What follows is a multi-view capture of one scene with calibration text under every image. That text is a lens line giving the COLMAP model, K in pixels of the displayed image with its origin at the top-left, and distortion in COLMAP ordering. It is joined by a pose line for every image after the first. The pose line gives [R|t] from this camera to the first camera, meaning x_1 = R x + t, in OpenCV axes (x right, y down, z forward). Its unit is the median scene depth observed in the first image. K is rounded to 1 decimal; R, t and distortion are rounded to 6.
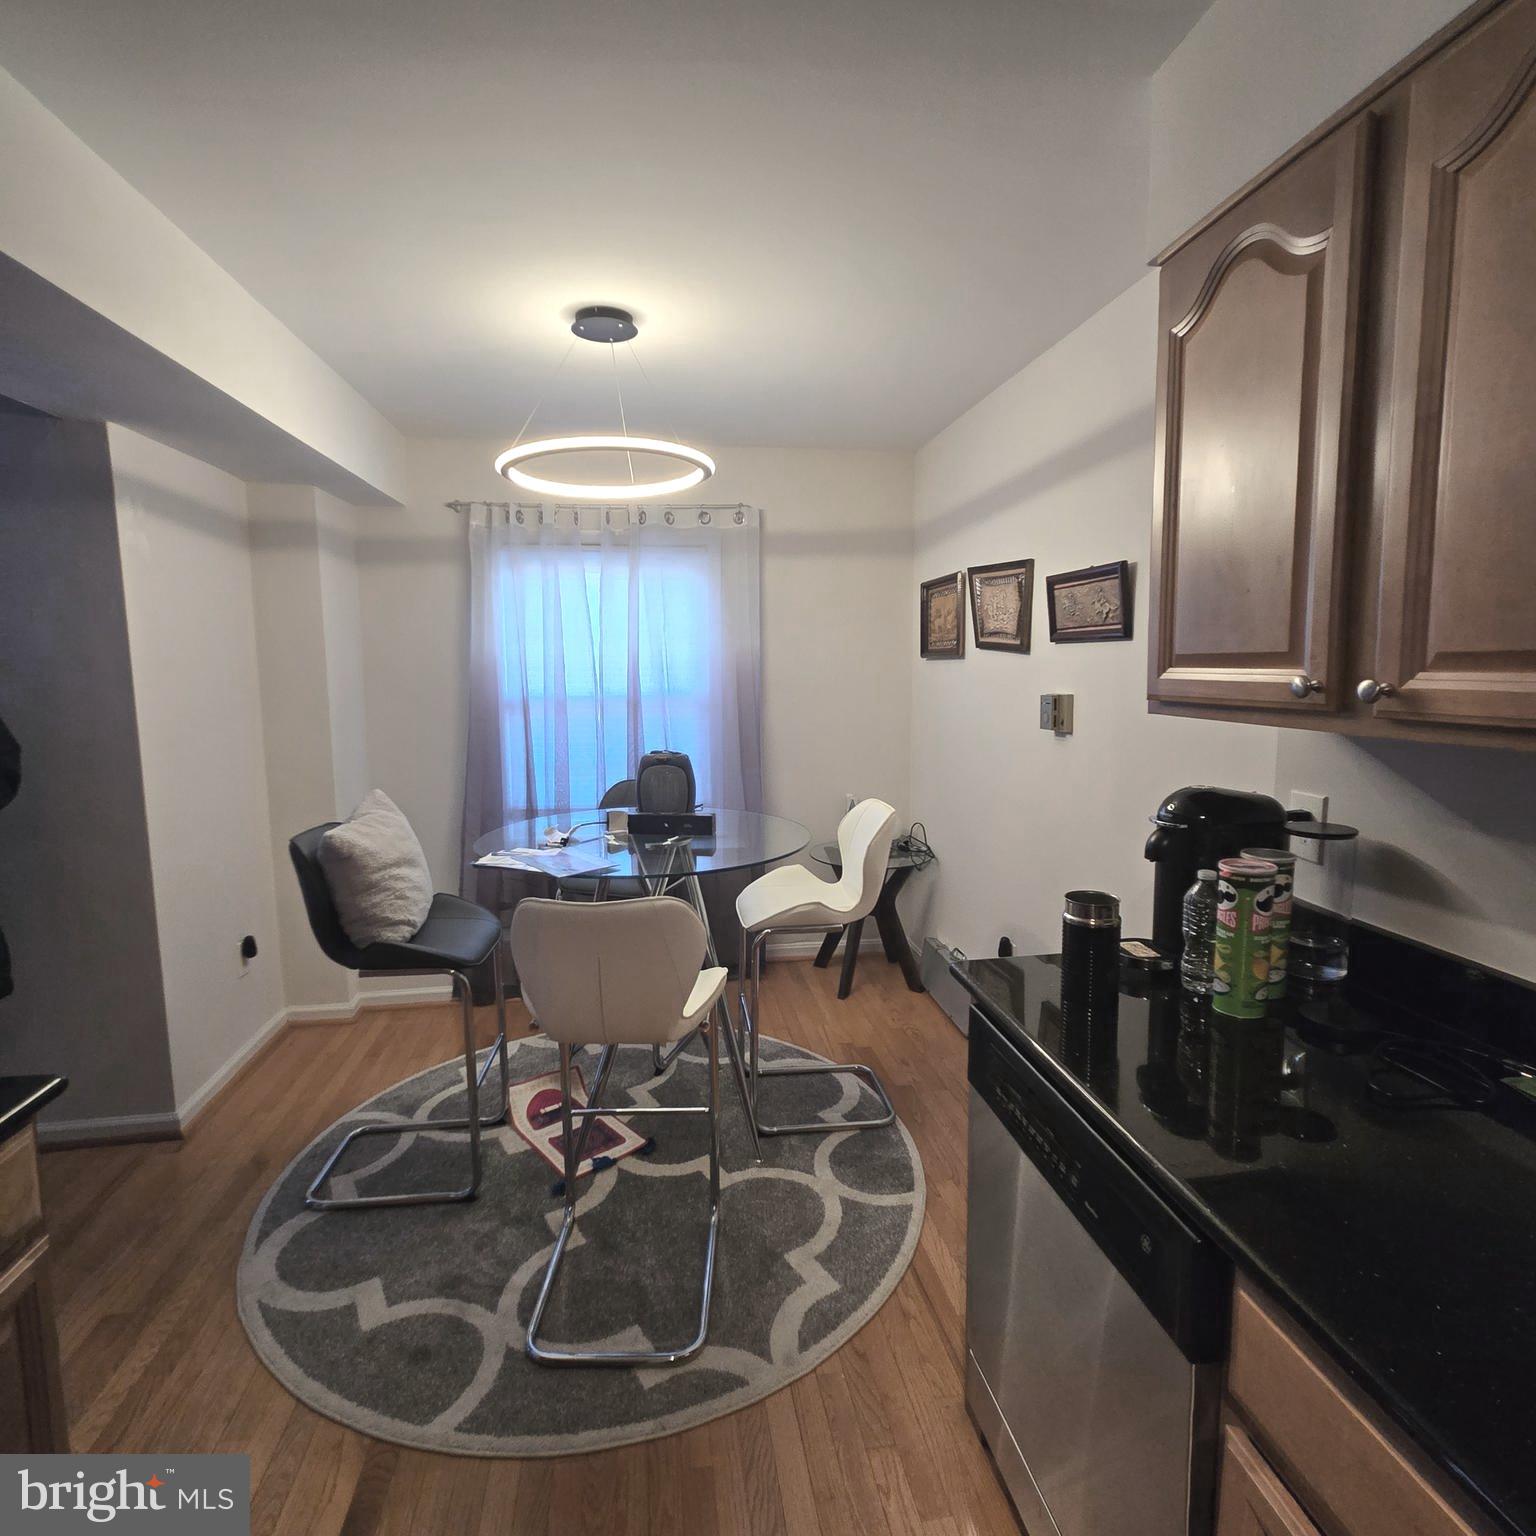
lens RADIAL K [[816.9, 0, 765.8], [0, 816.9, 763.9], [0, 0, 1]] dist [0.001622, 0.000396]
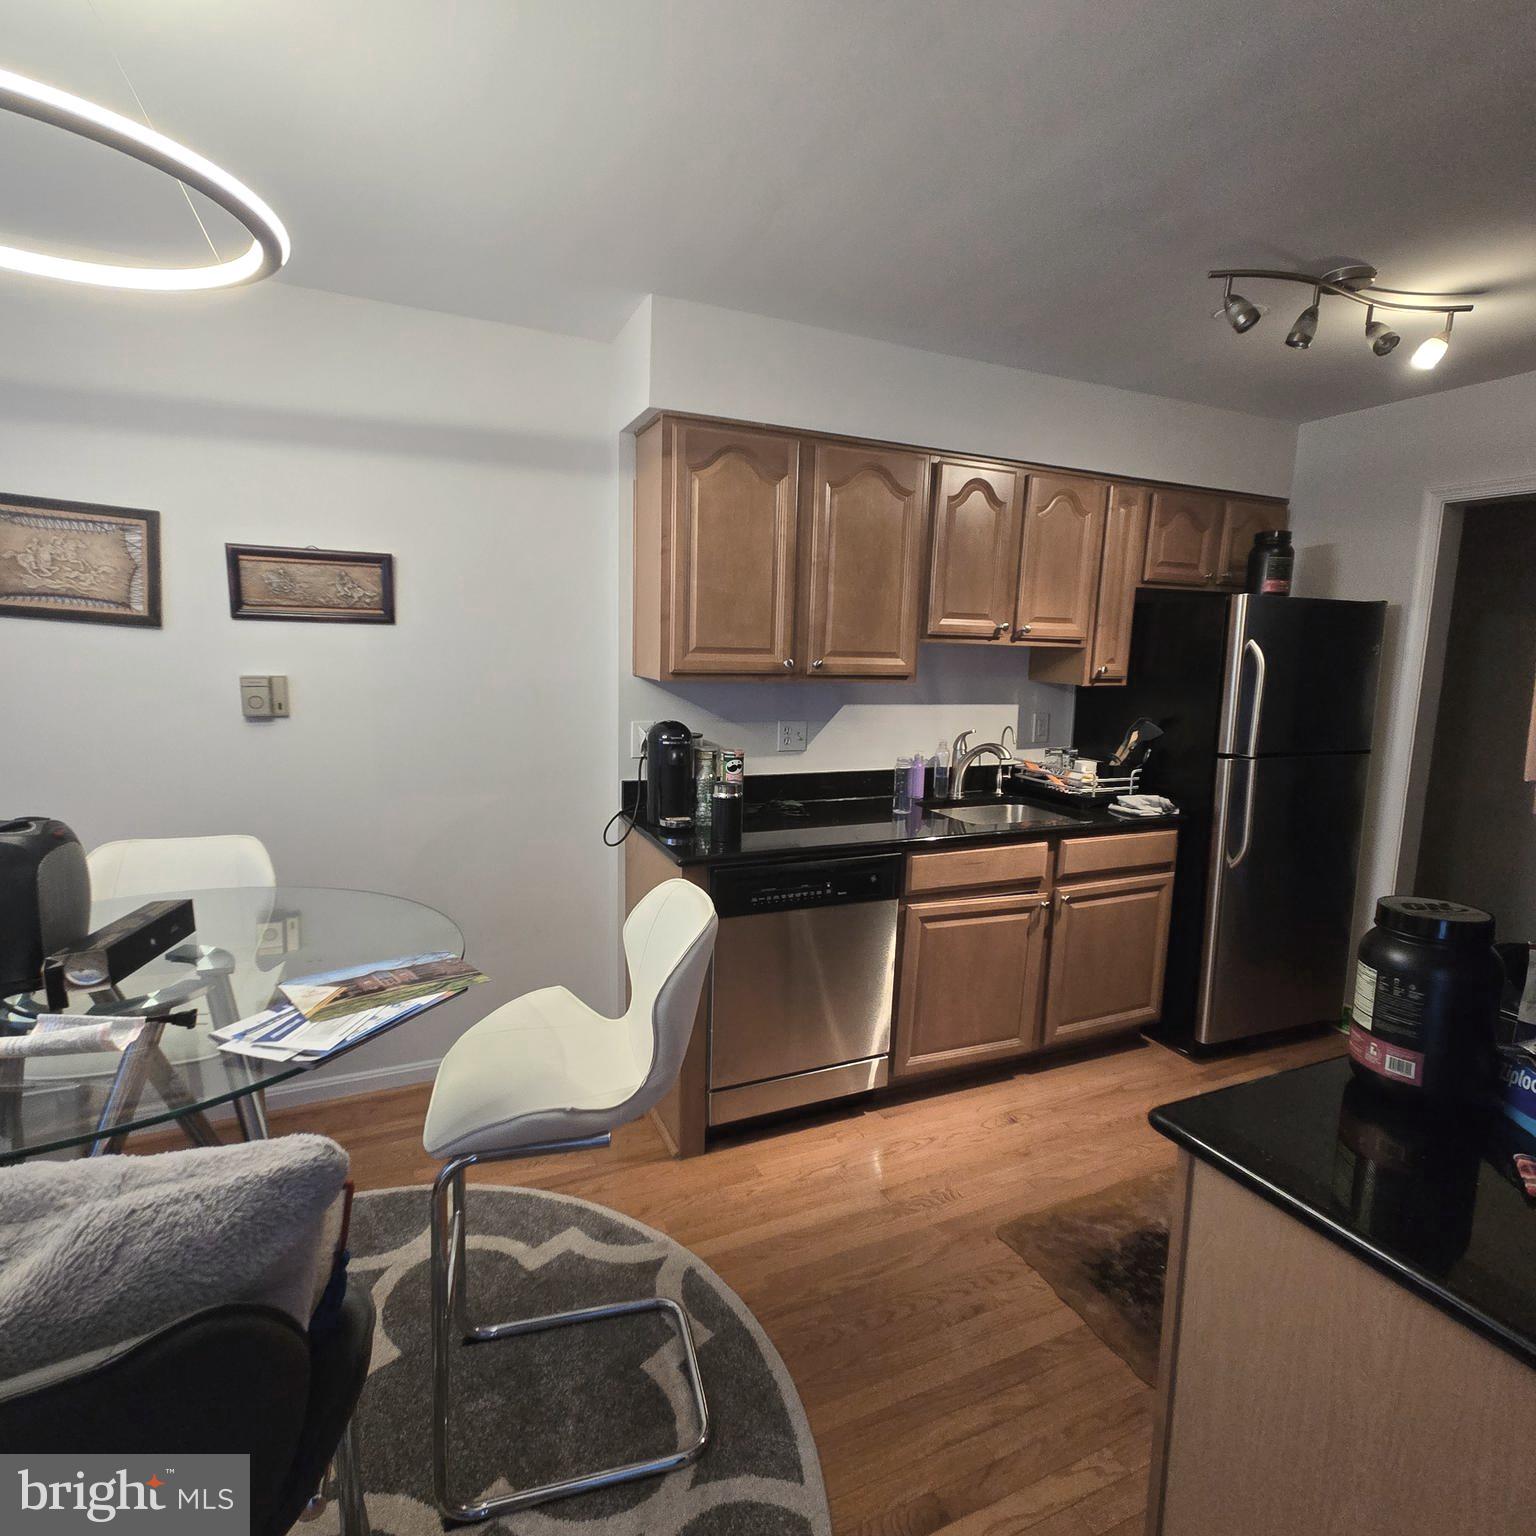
lens RADIAL K [[816.9, 0, 760.2], [0, 816.9, 767.3], [0, 0, 1]] dist [0.001622, 0.000396]
pose [[-0.251757, -0.140193, 0.957583, -1.013554], [0.097351, 0.980765, 0.169181, -0.127607], [-0.962882, 0.135814, -0.233267, 1.023207]]
